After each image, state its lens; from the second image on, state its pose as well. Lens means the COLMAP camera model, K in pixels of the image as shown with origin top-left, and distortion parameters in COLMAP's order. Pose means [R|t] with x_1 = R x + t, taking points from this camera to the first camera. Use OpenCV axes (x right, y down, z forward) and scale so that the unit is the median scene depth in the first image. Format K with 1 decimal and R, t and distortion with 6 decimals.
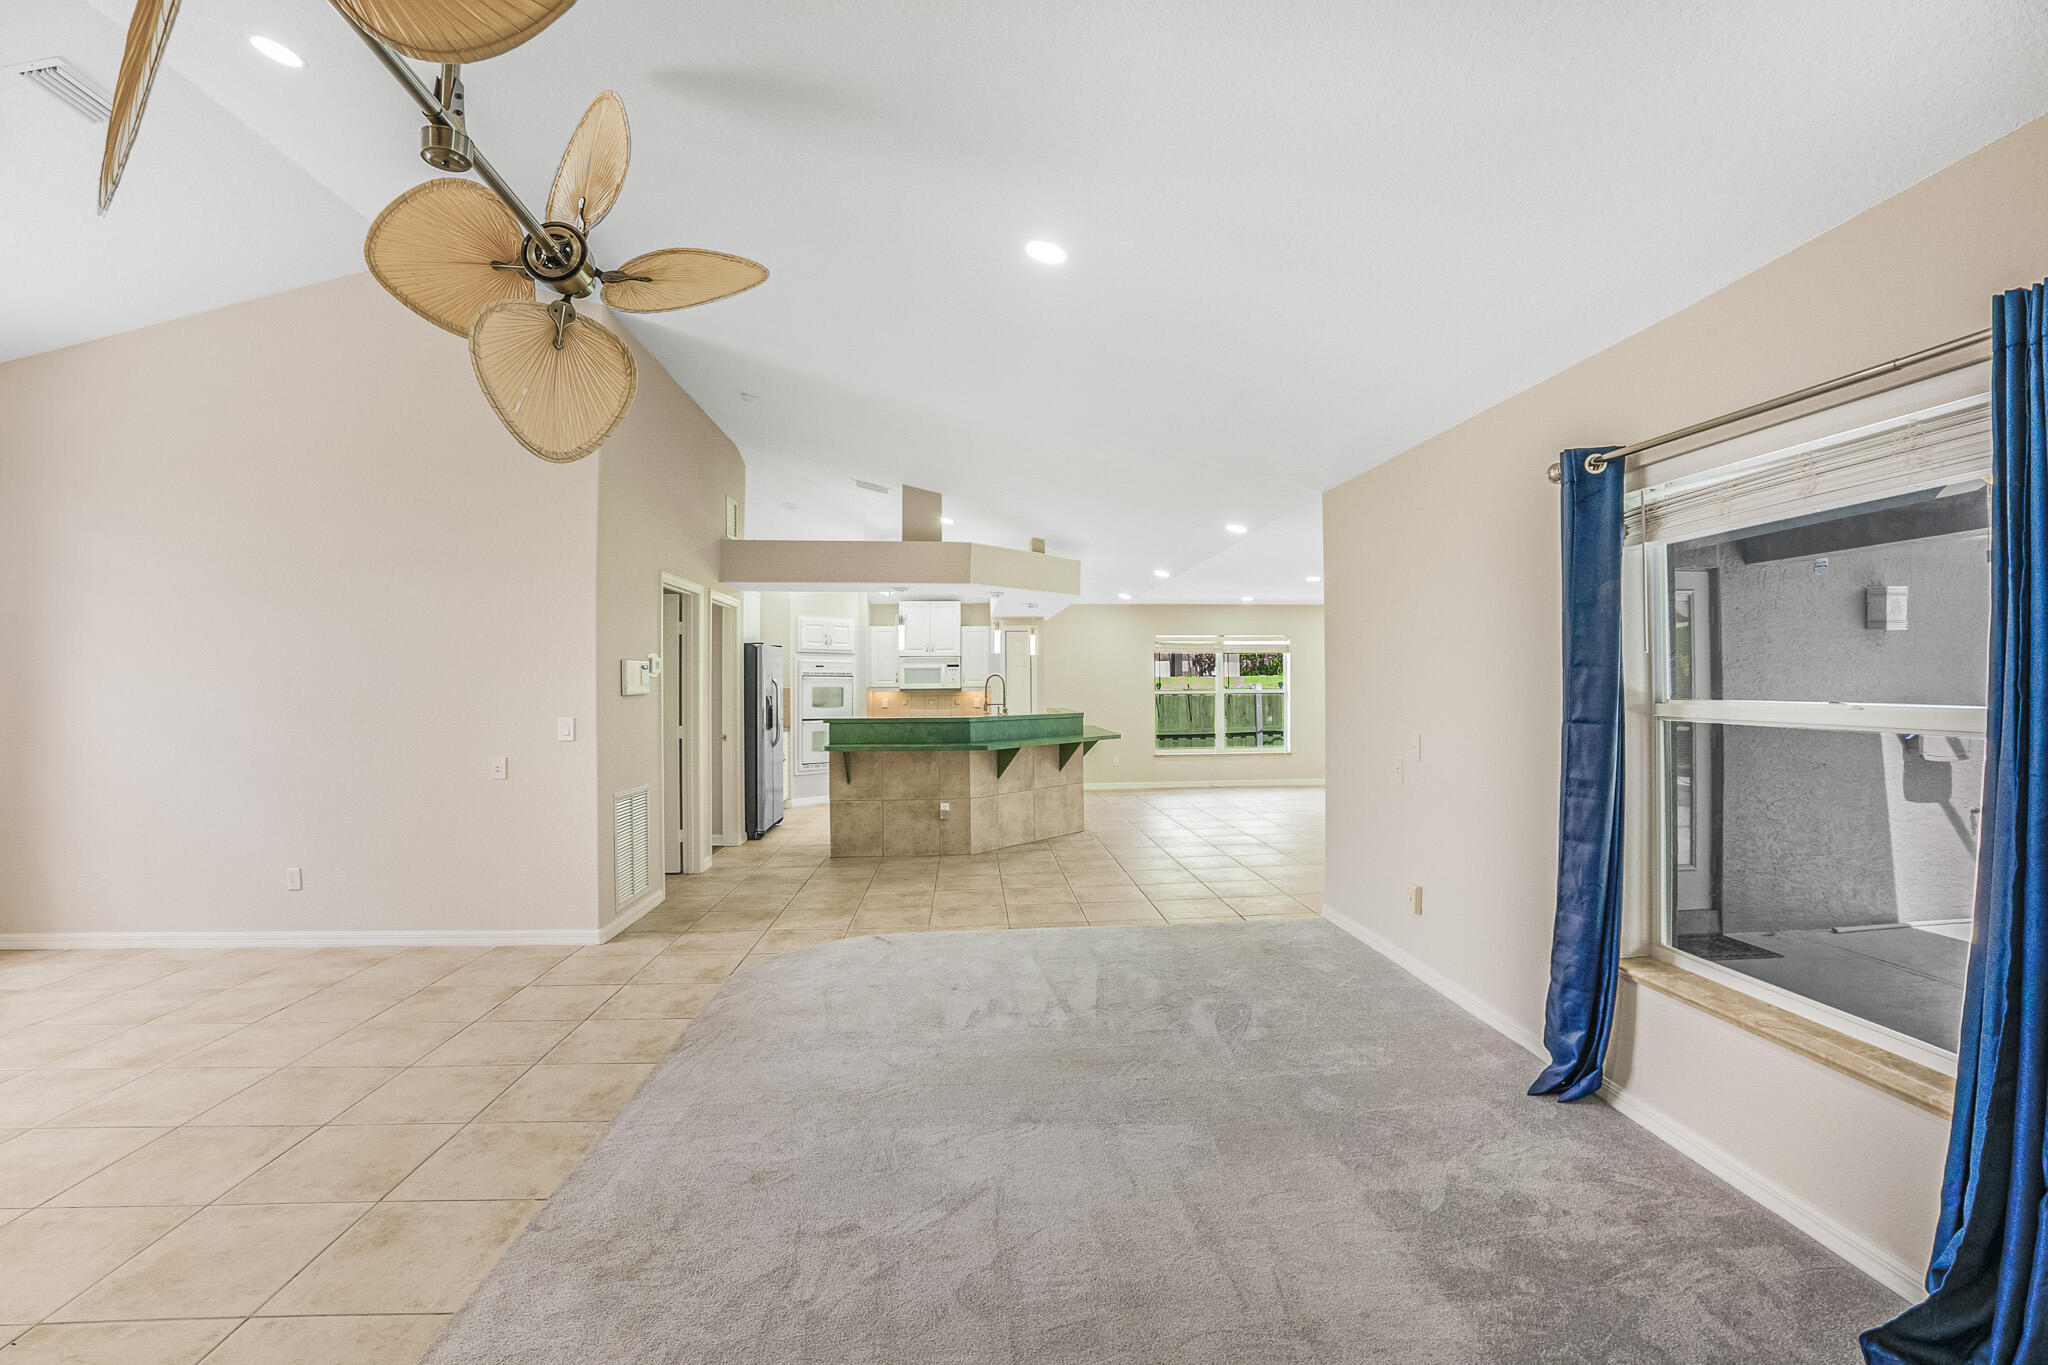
lens RADIAL K [[915.4, 0, 1065.0], [0, 915.4, 661.7], [0, 0, 1]] dist [-0.073817, 0.015836]
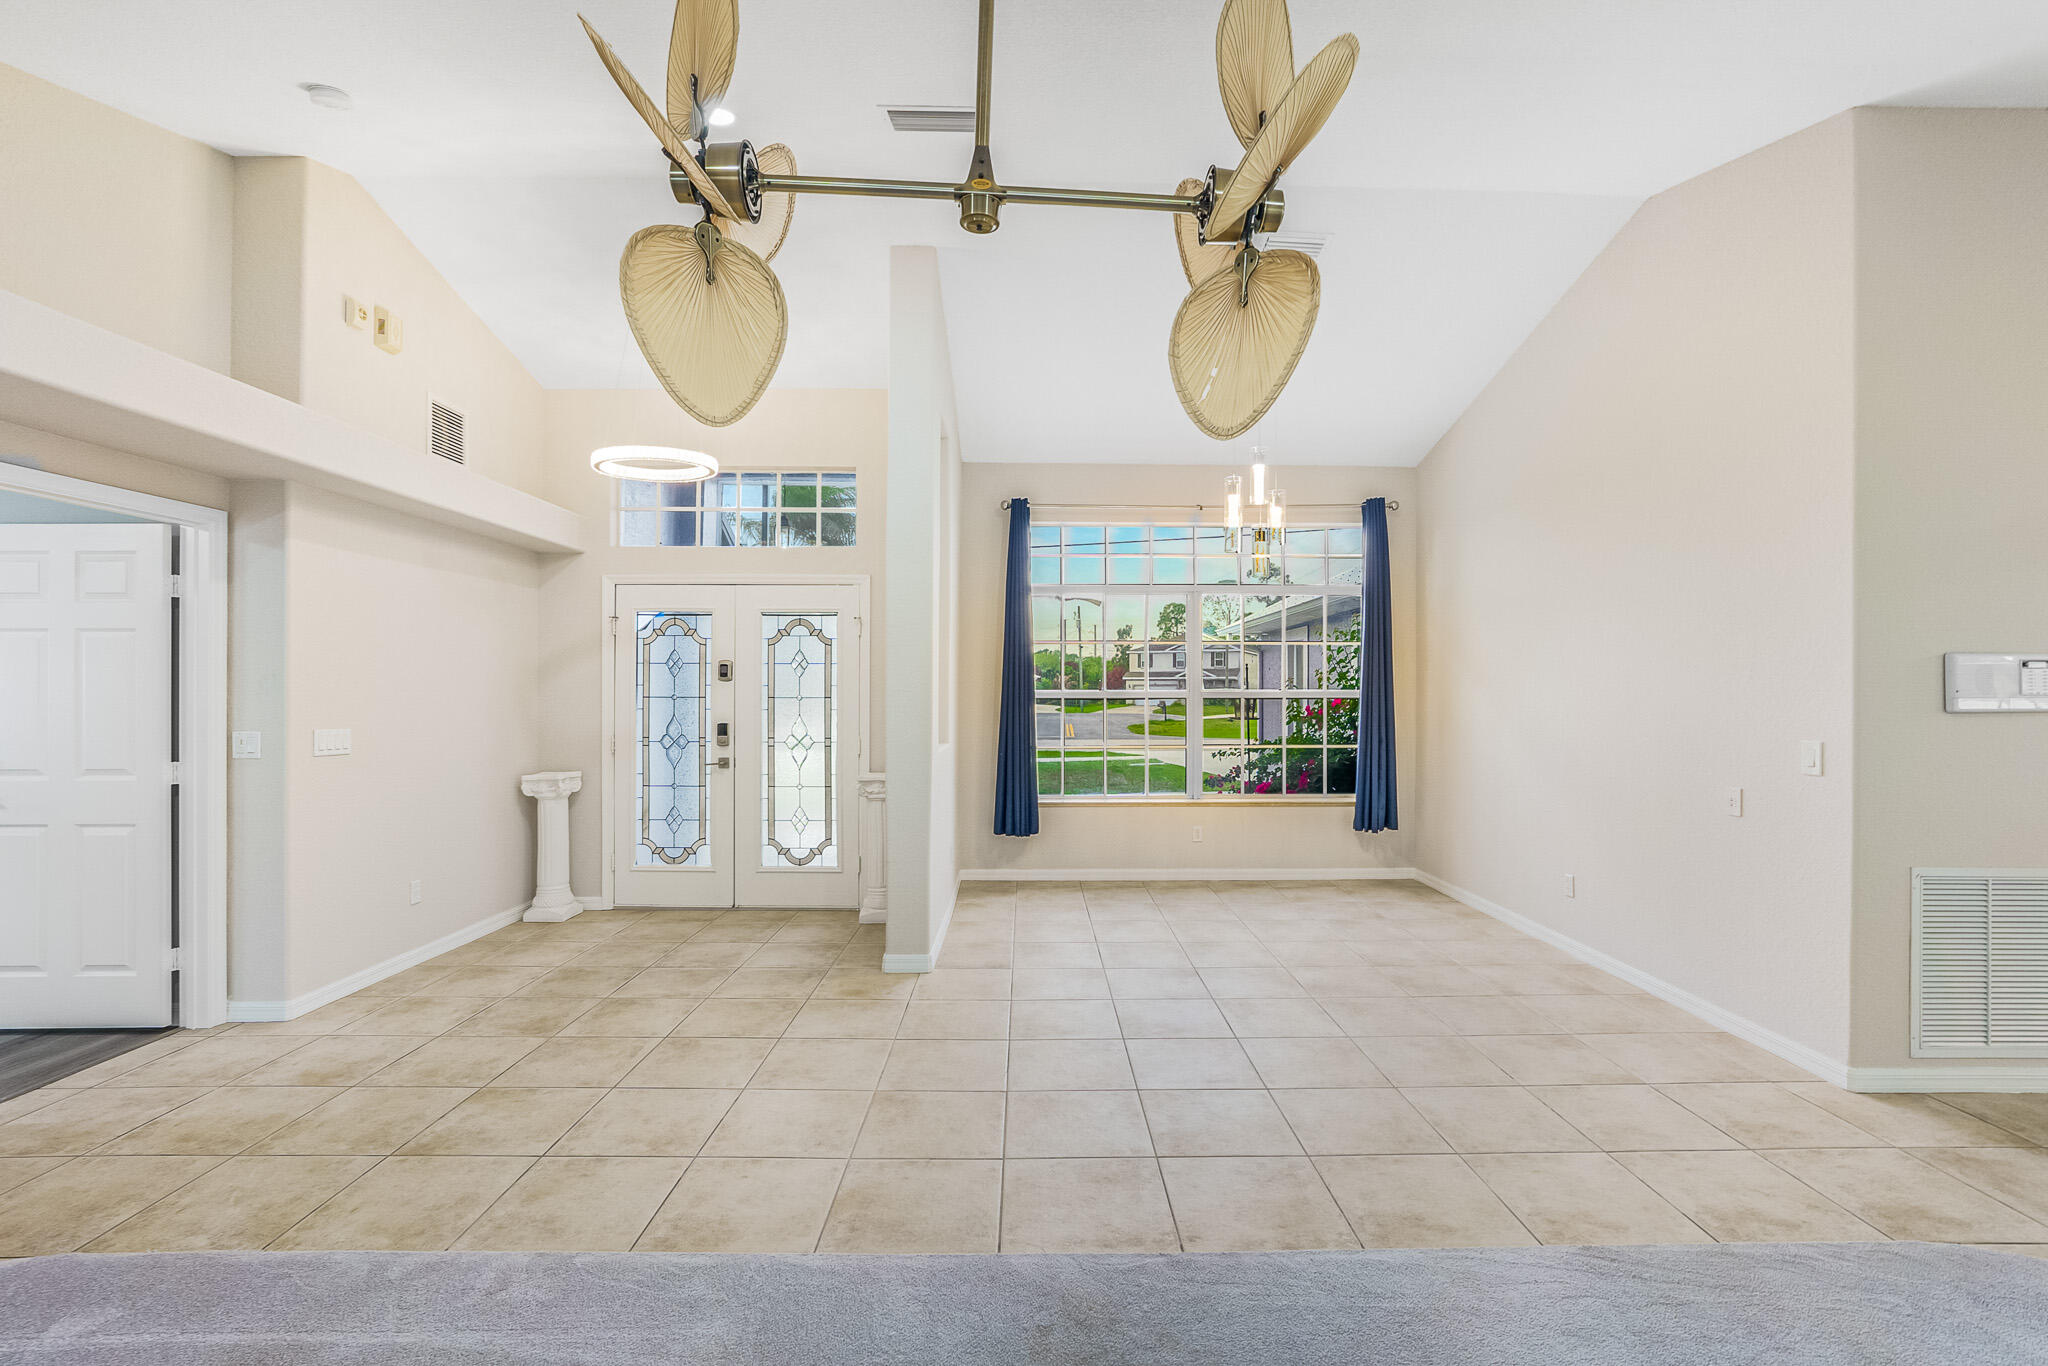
lens RADIAL K [[891.3, 0, 1035.7], [0, 891.3, 693.5], [0, 0, 1]] dist [-0.039514, 0.015792]
pose [[-0.091954, 0.010324, -0.995710, 0.231595], [0.019048, 0.999782, 0.008608, 0.012229], [0.995581, -0.018174, -0.092130, 0.653455]]
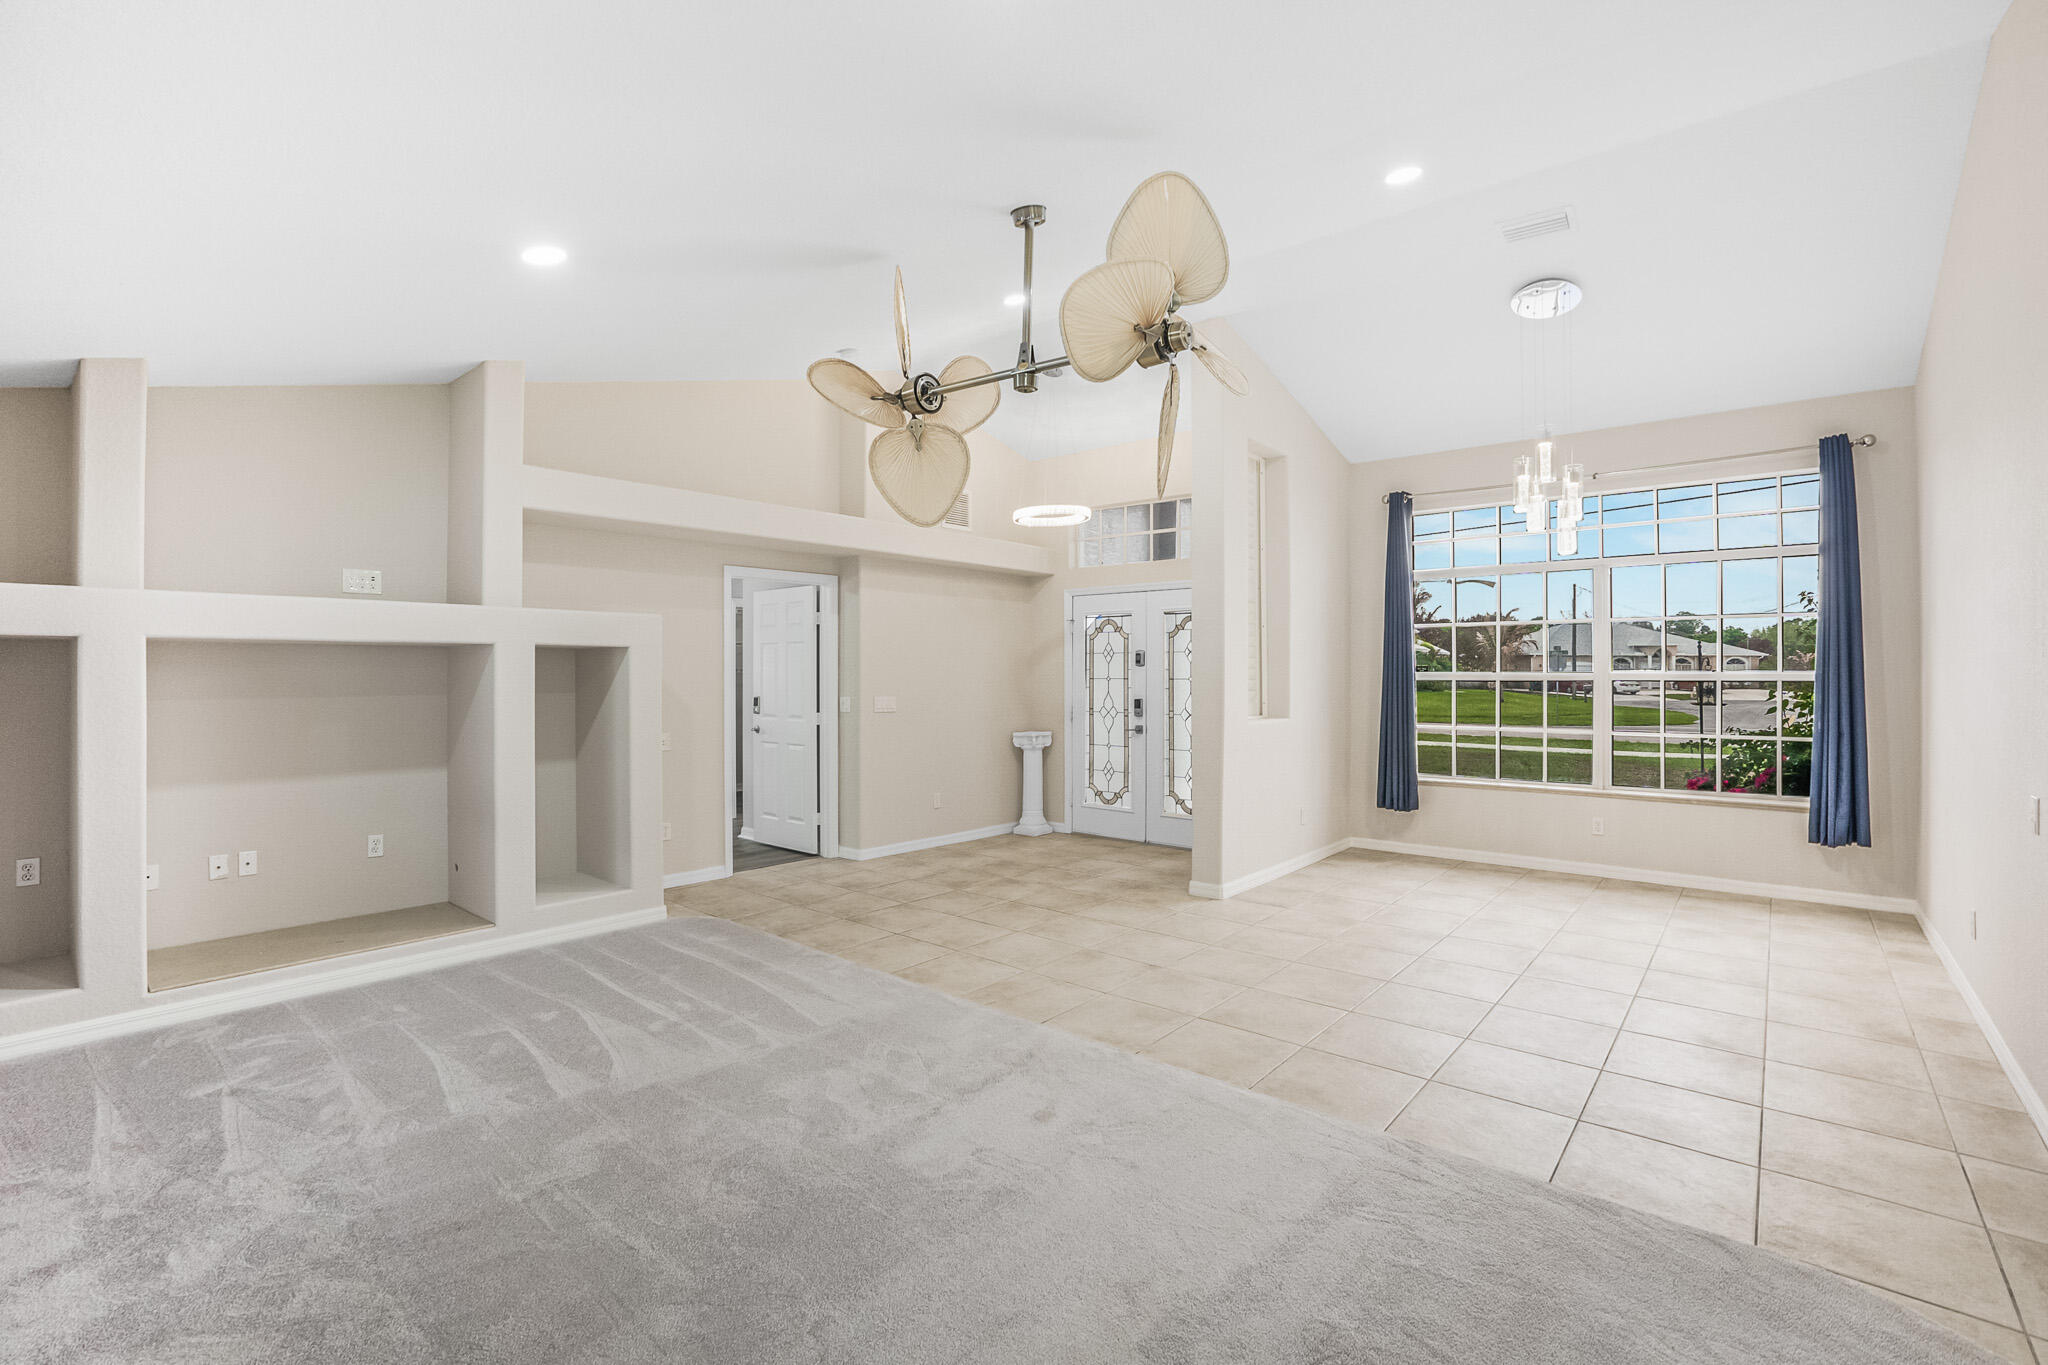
lens RADIAL K [[911.1, 0, 1036.1], [0, 911.1, 675.1], [0, 0, 1]] dist [-0.054371, 0.015076]
pose [[-0.723917, 0.009765, -0.689818, 0.330930], [0.020455, 0.999764, -0.007314, 0.024282], [0.689584, -0.019405, -0.723946, 1.331711]]
